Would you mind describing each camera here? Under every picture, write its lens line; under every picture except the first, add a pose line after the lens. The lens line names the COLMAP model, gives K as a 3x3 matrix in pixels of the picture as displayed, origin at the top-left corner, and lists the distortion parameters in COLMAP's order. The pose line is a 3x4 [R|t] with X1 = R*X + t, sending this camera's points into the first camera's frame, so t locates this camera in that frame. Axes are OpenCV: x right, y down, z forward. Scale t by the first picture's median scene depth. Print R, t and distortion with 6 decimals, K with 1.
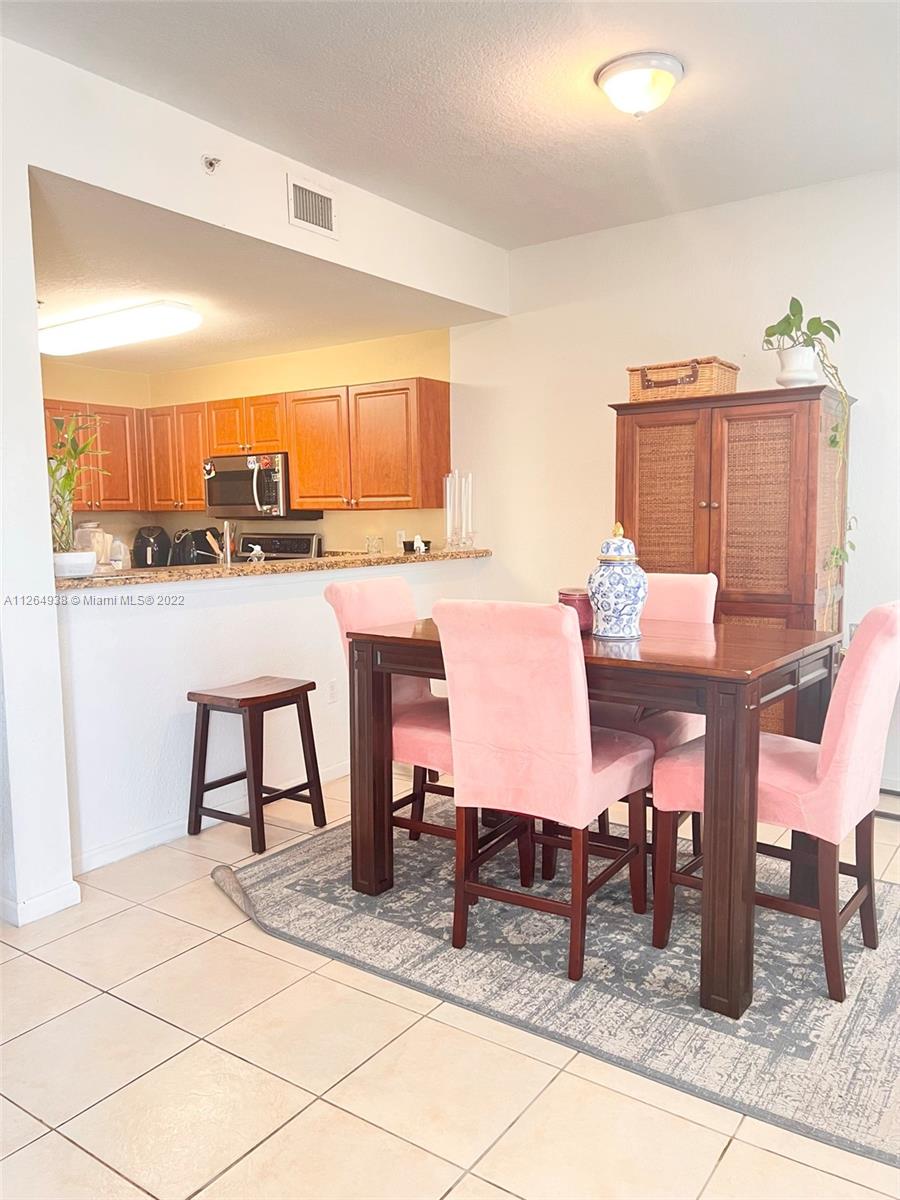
lens RADIAL K [[901.8, 0, 447.4], [0, 901.8, 617.2], [0, 0, 1]] dist [0.052664, -0.056815]
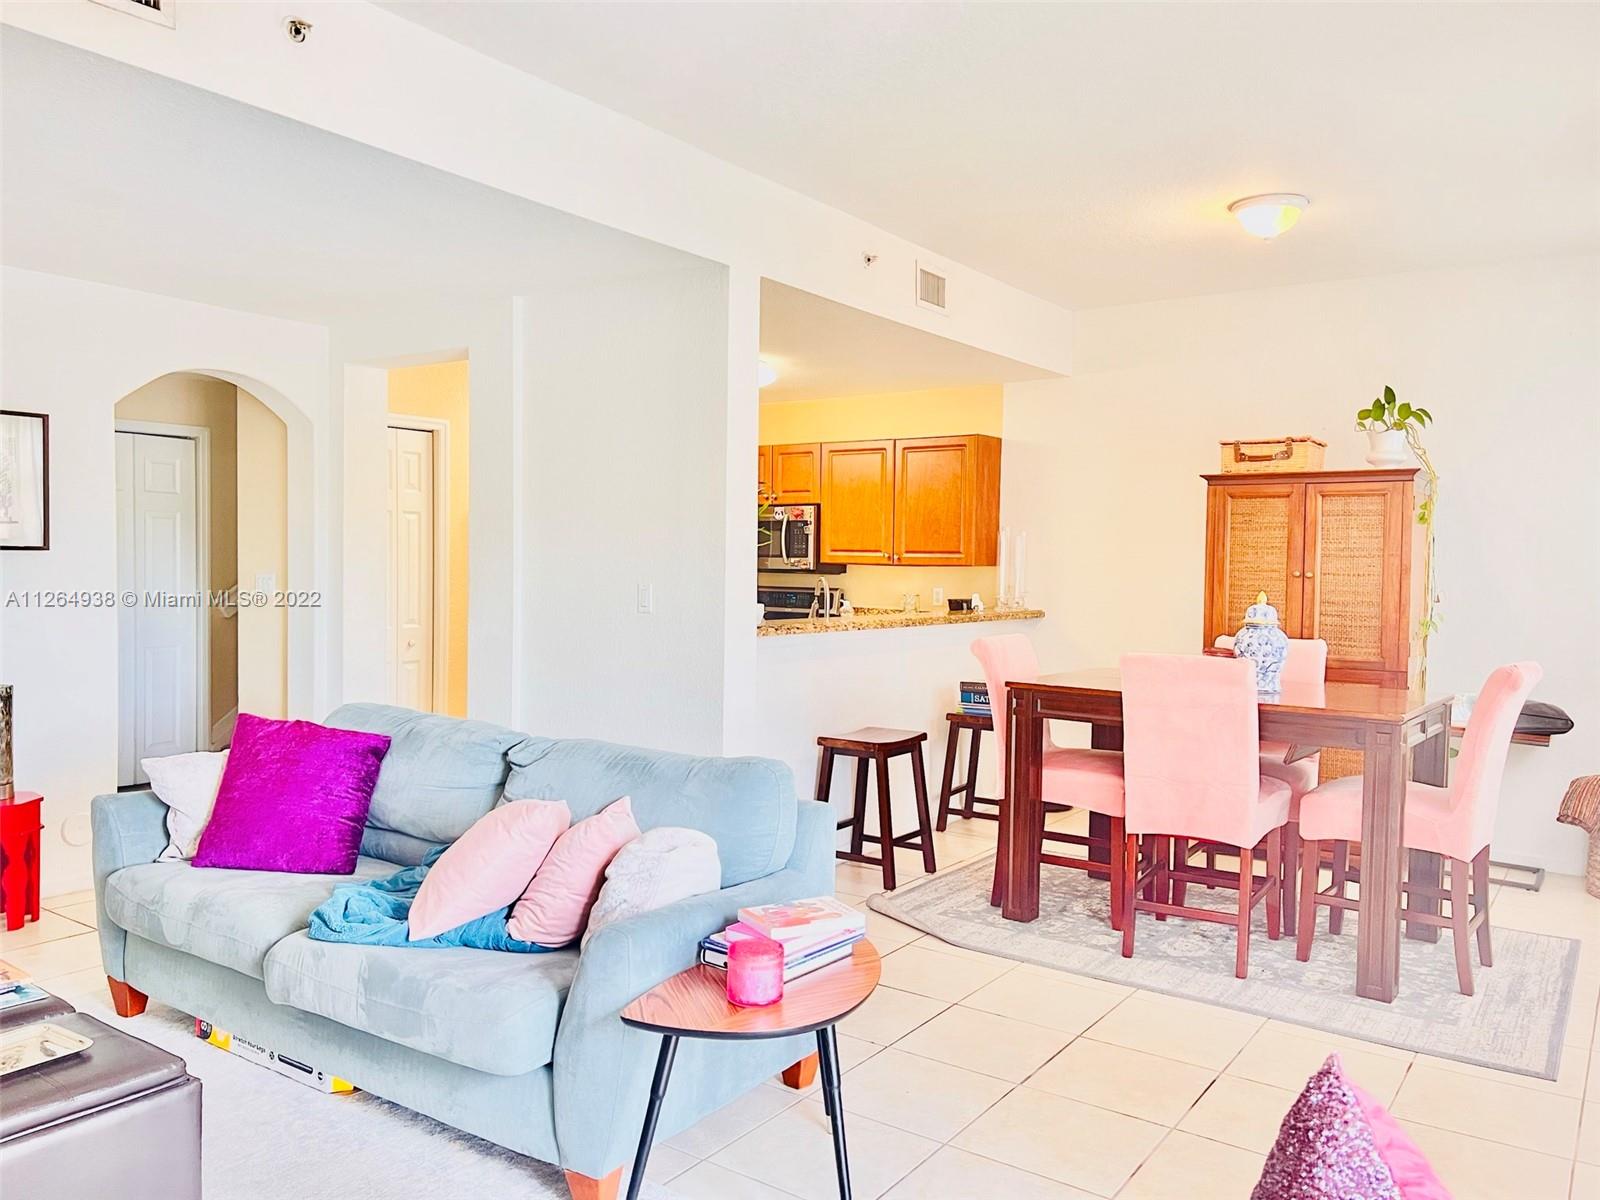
lens RADIAL K [[1202.4, 0, 810.2], [0, 1202.4, 615.3], [0, 0, 1]] dist [0.052664, -0.056815]
pose [[0.999632, 0.026843, 0.004040, -0.206867], [-0.026506, 0.997337, -0.067938, 0.024022], [-0.005853, 0.067806, 0.997681, -0.282496]]
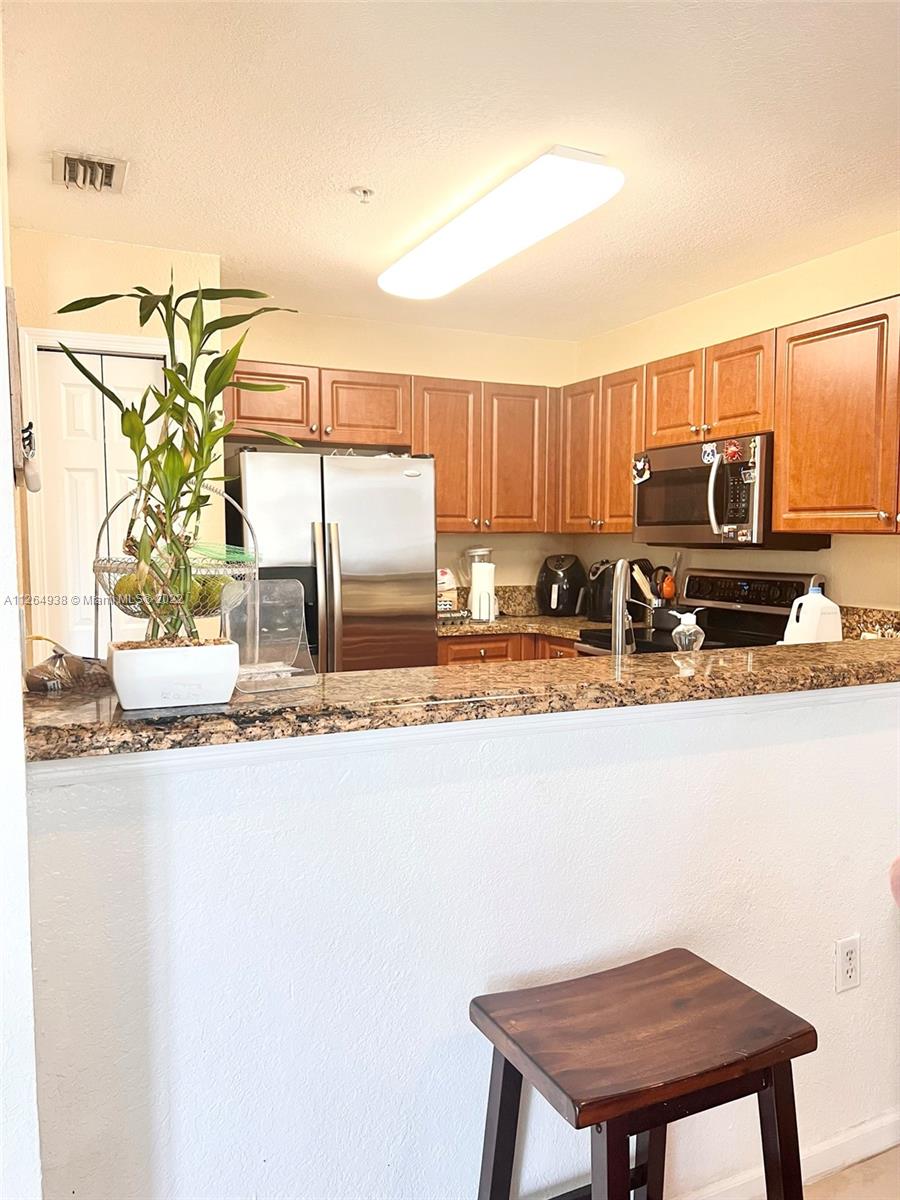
lens RADIAL K [[901.8, 0, 446.1], [0, 901.8, 614.8], [0, 0, 1]] dist [0.052664, -0.056815]
pose [[0.871135, 0.052863, -0.488190, -0.077101], [-0.064645, 0.997882, -0.007300, -0.054350], [0.486770, 0.037918, 0.872707, 0.442267]]
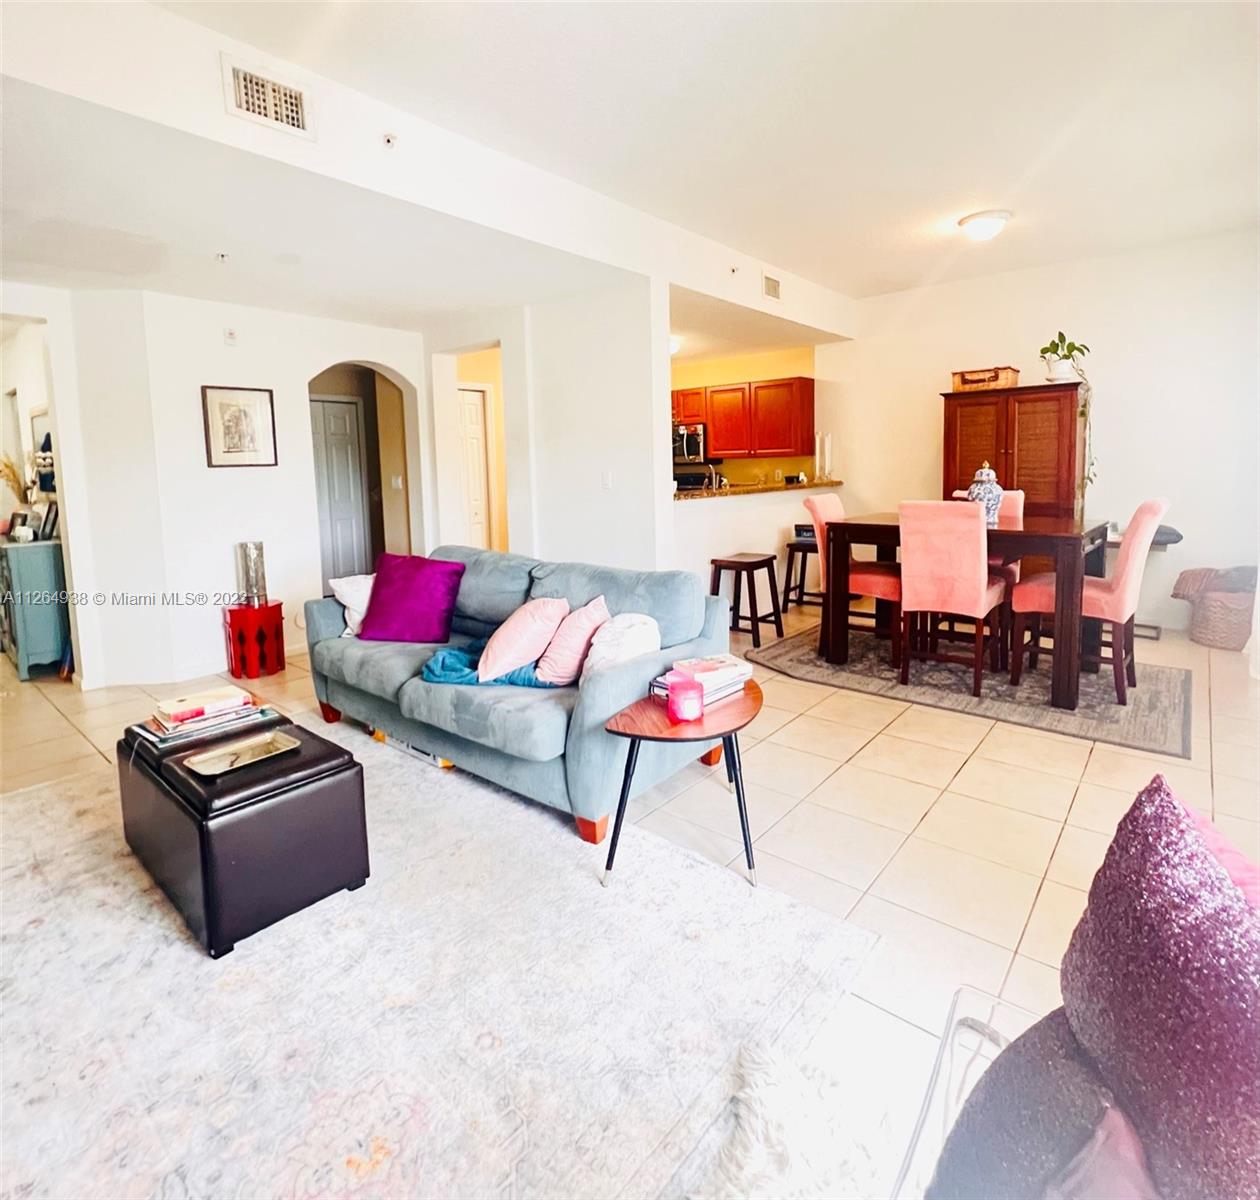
lens RADIAL K [[675.2, 0, 638.4], [0, 675.2, 528.8], [0, 0, 1]] dist [-0.002120, 0.003583]
pose [[0.996412, -0.004477, -0.084514, -0.215174], [0.003110, 0.999862, -0.016301, 0.029454], [0.084575, 0.015979, 0.996289, -0.235755]]
